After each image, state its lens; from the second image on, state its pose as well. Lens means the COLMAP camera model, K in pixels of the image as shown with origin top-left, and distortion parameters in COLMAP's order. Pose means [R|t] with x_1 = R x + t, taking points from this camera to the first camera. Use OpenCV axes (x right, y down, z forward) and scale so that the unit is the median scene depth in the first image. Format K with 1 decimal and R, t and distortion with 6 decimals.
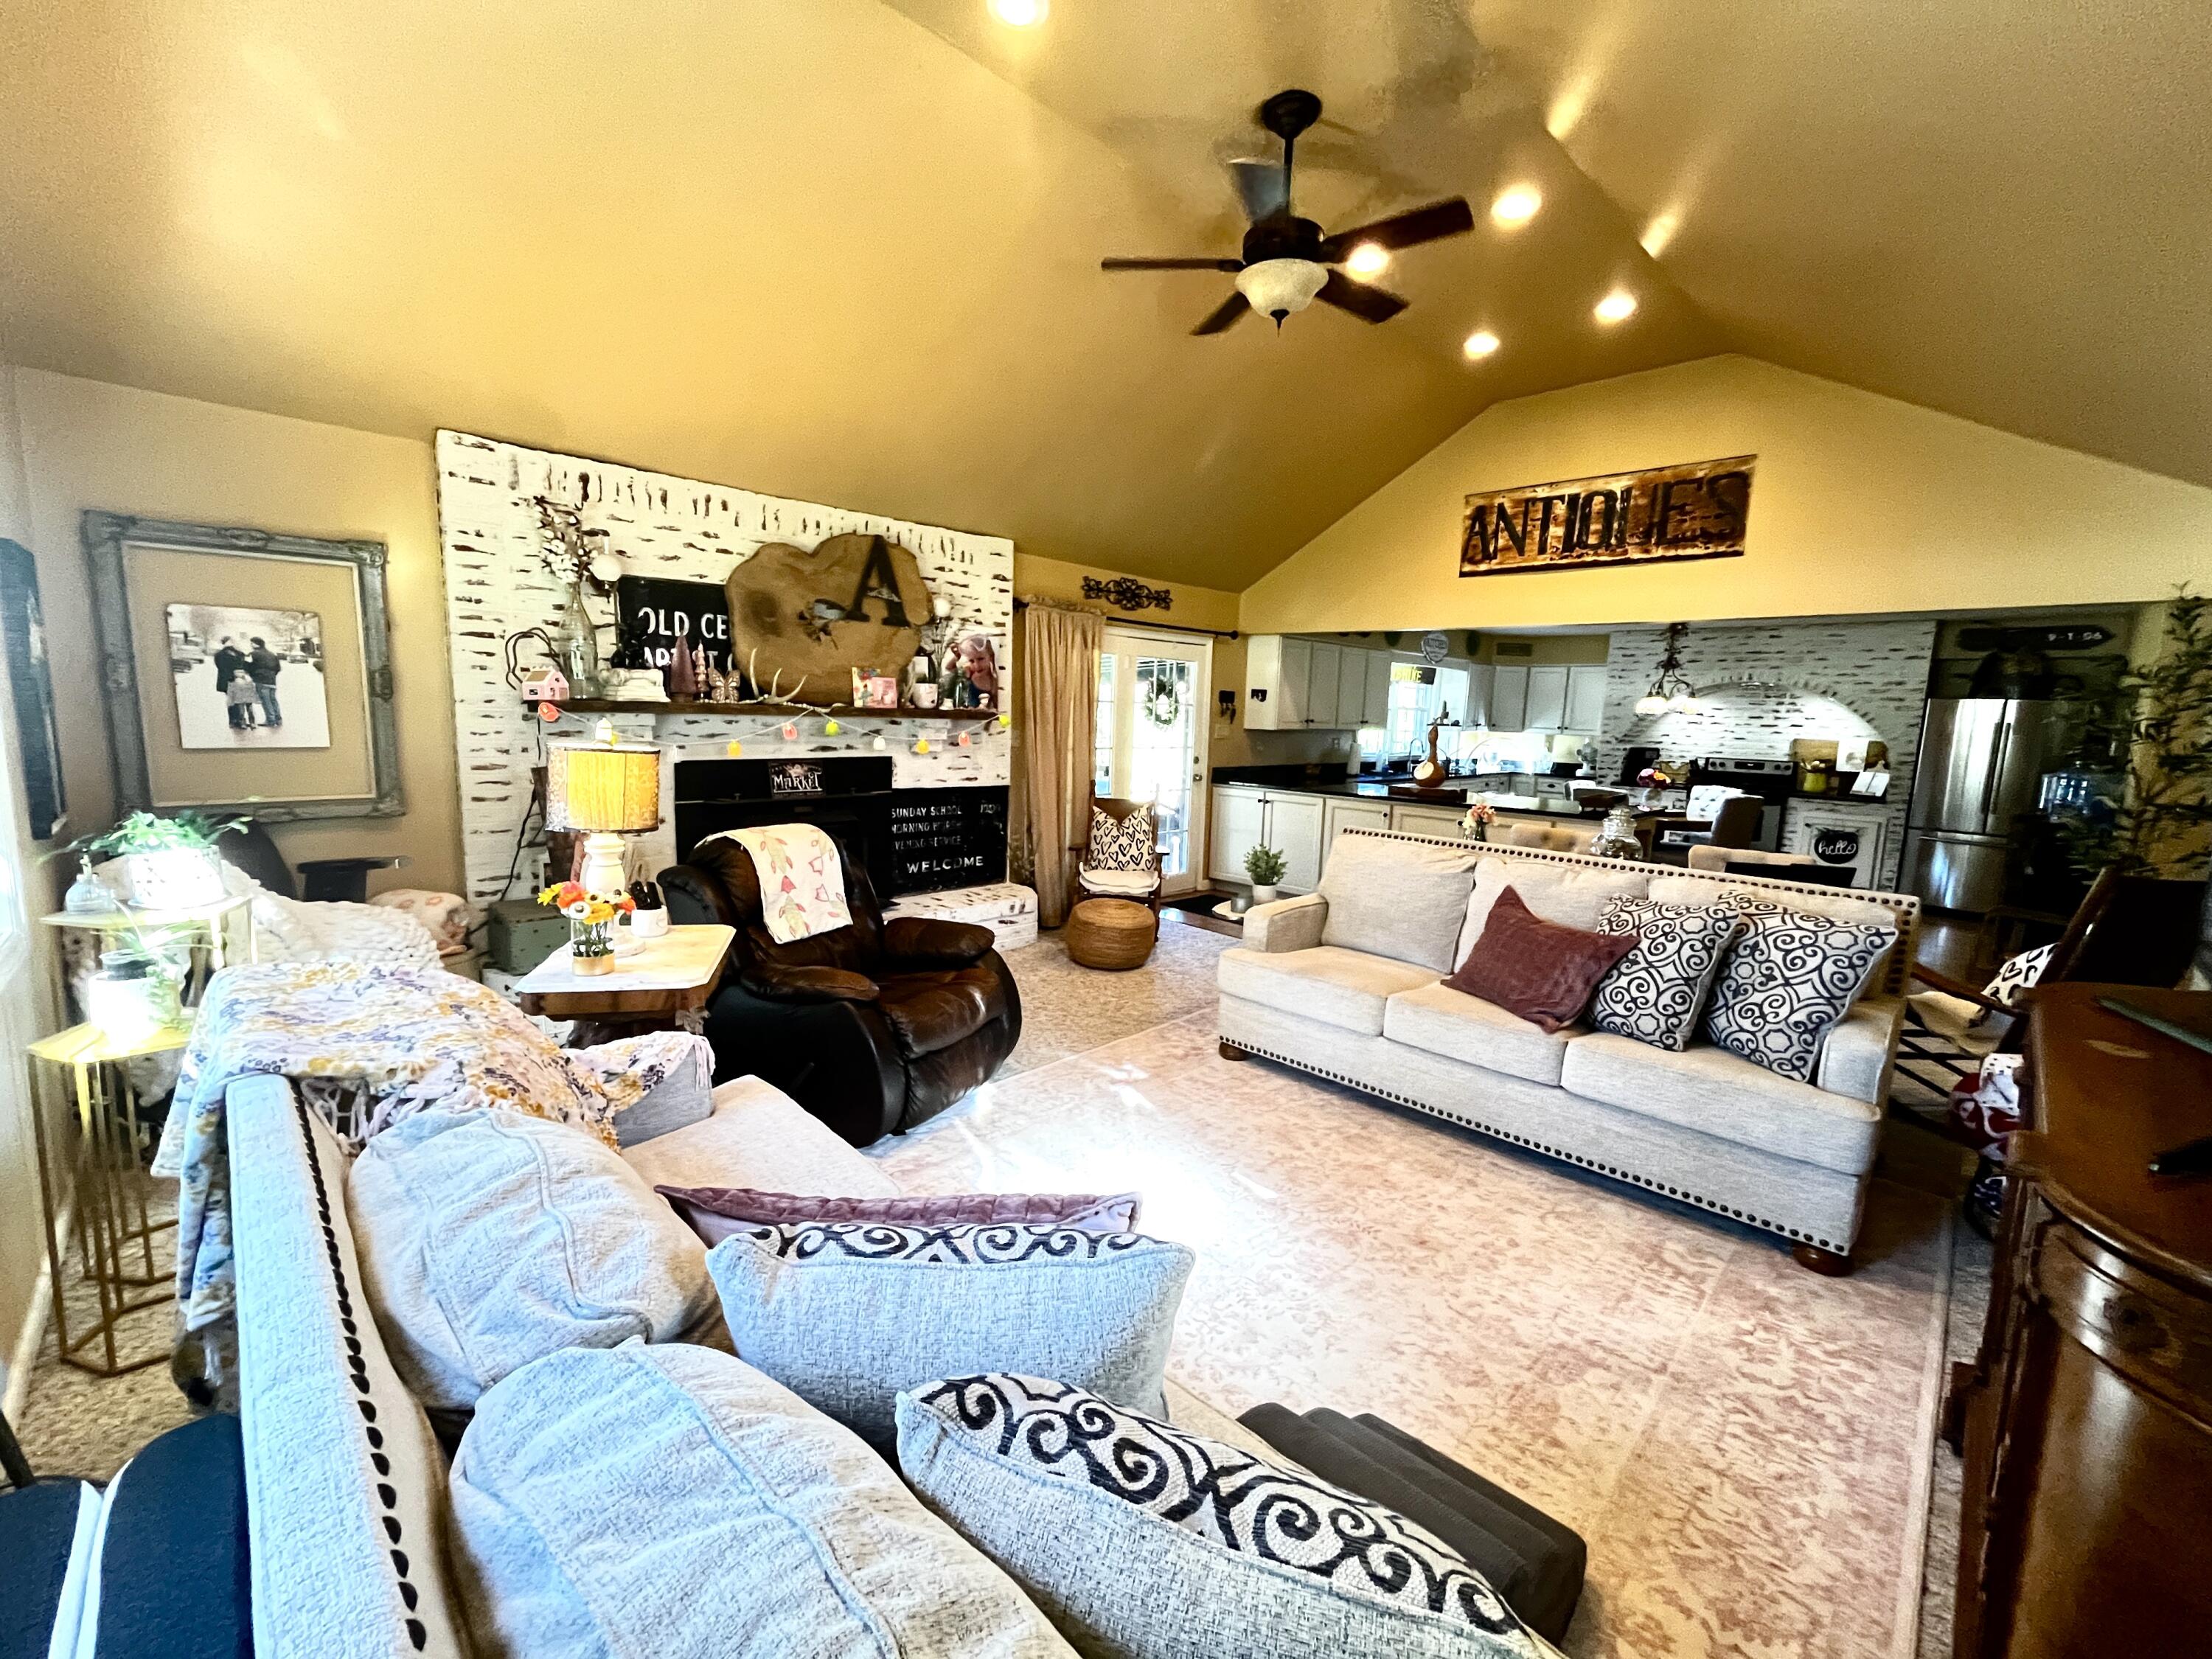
lens RADIAL K [[893.0, 0, 1105.3], [0, 893.0, 826.5], [0, 0, 1]] dist [-0.000230, 0.000144]
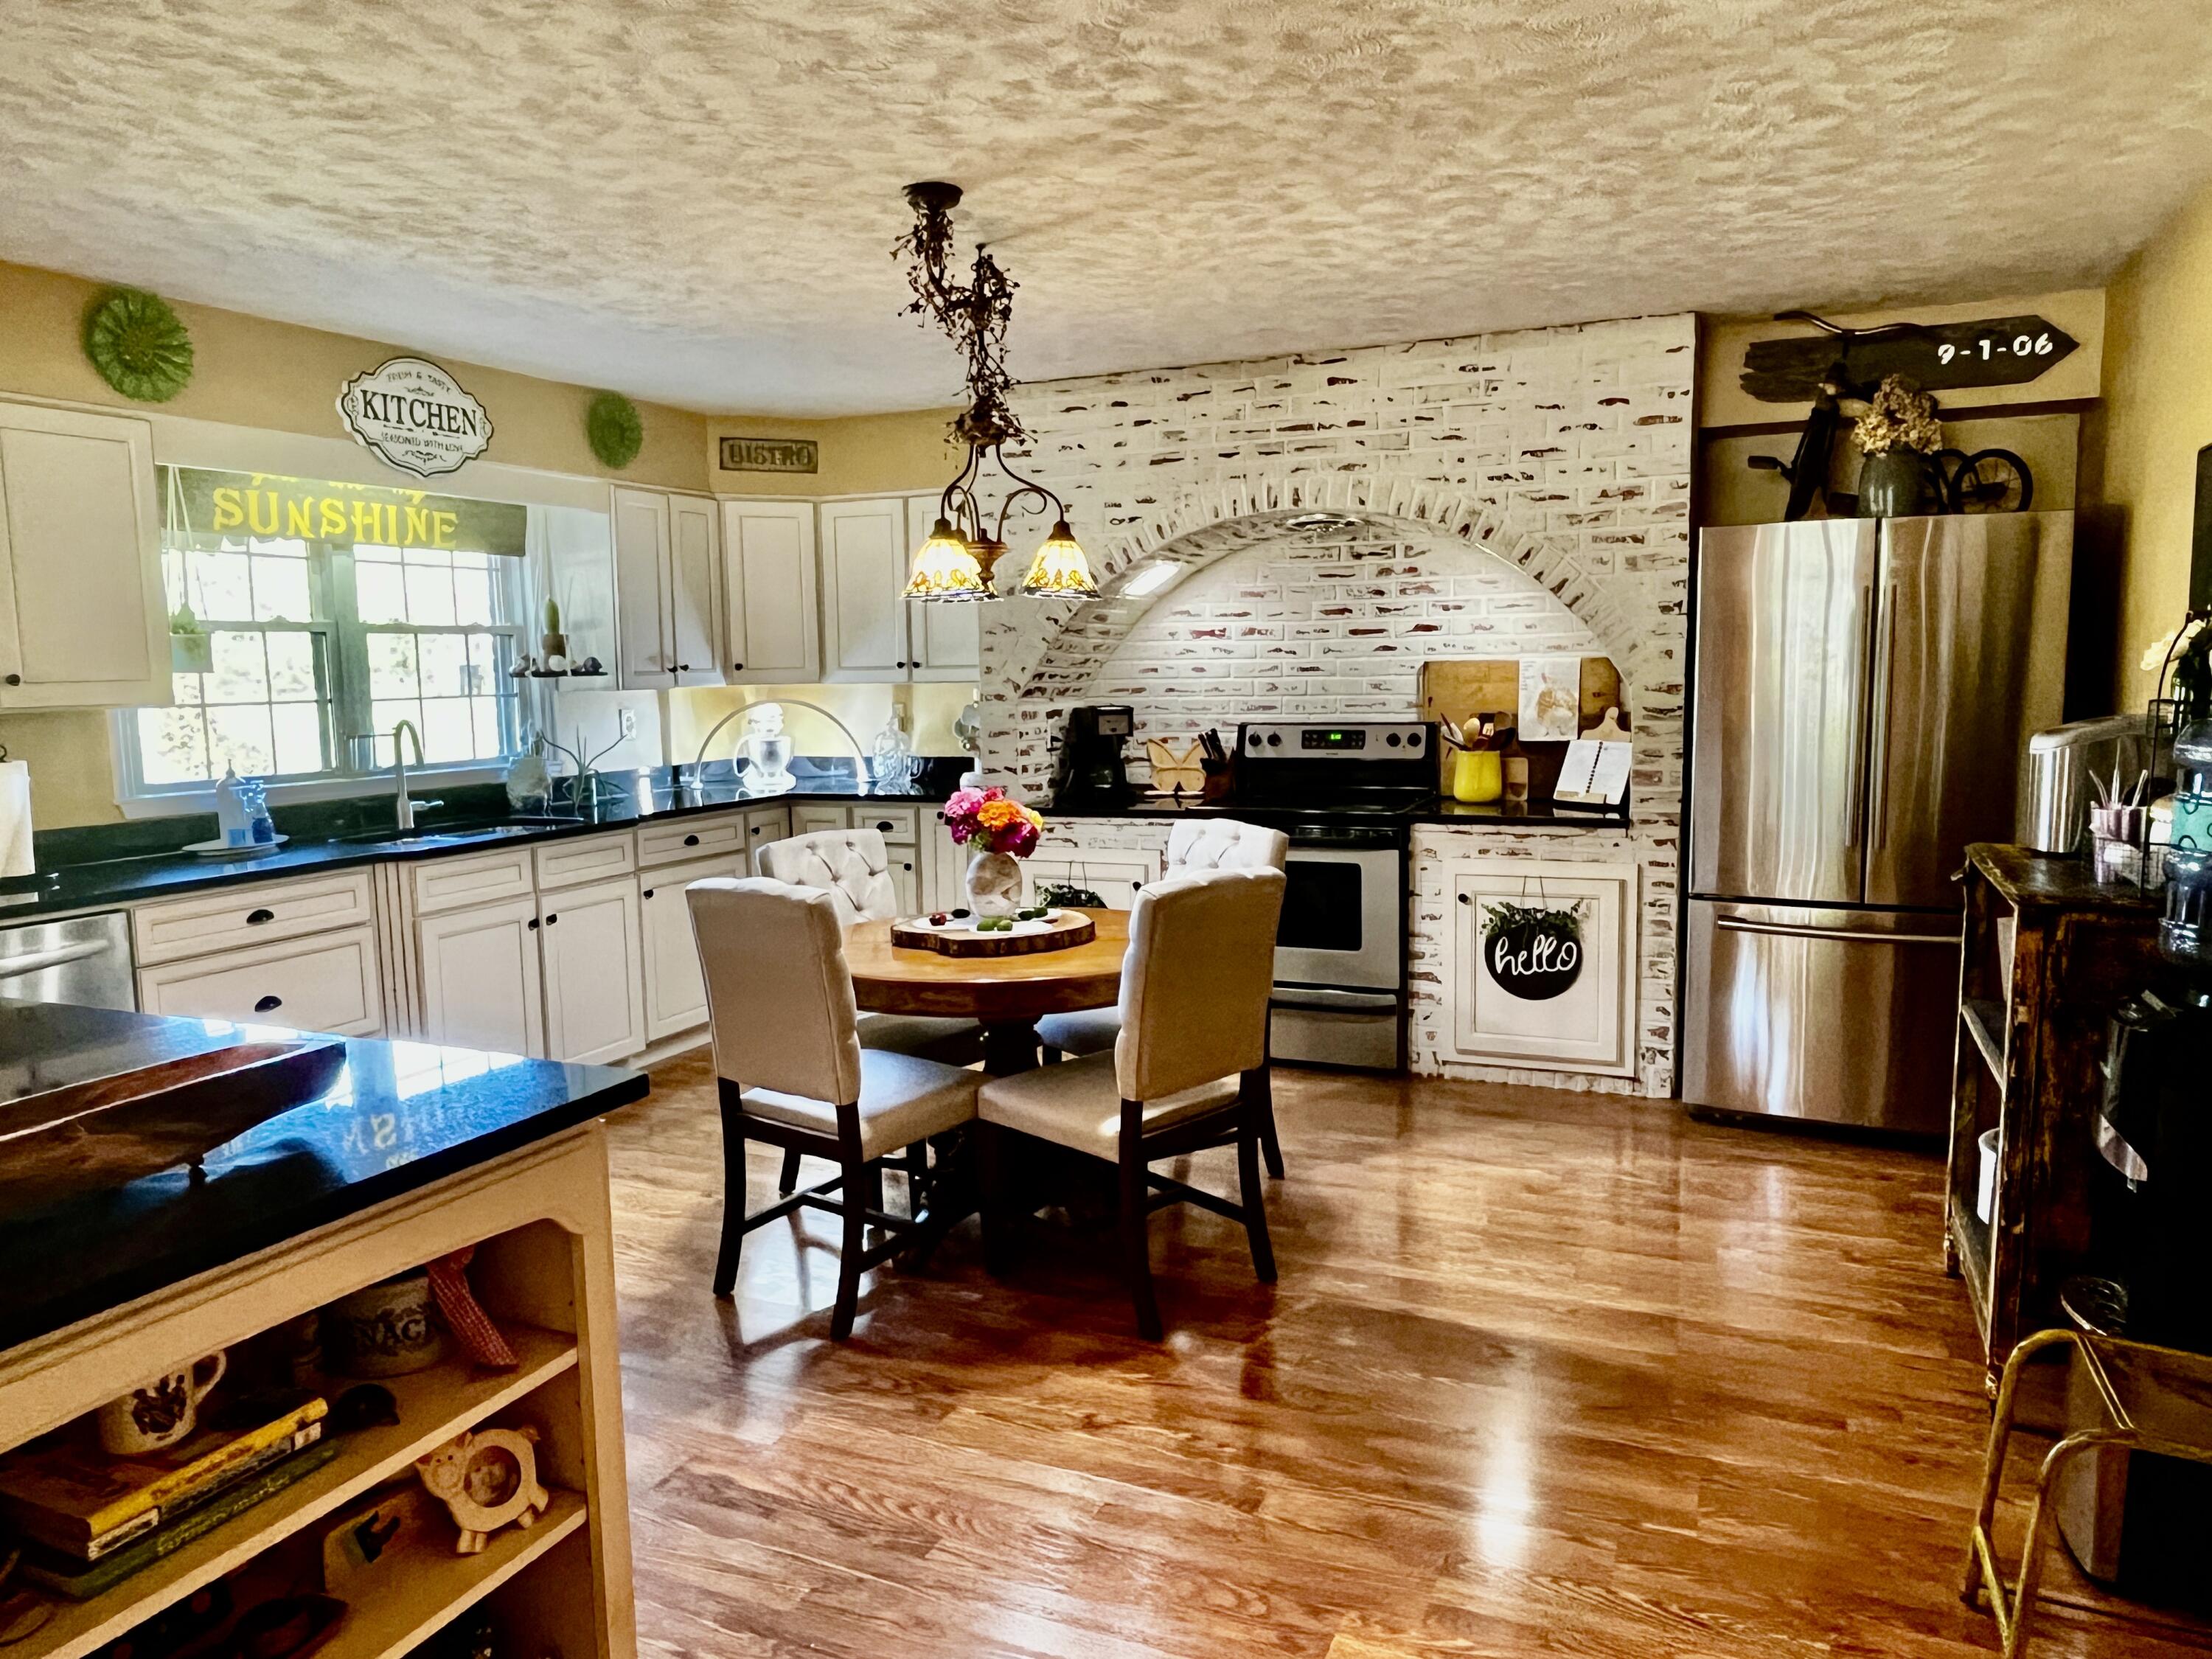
lens RADIAL K [[1453.2, 0, 1108.9], [0, 1453.2, 828.8], [0, 0, 1]] dist [-0.005387, -0.001386]
pose [[0.935665, -0.089873, 0.341253, 0.457024], [0.094580, 0.995513, 0.002856, -0.044986], [-0.339978, 0.029604, 0.939967, 0.498754]]
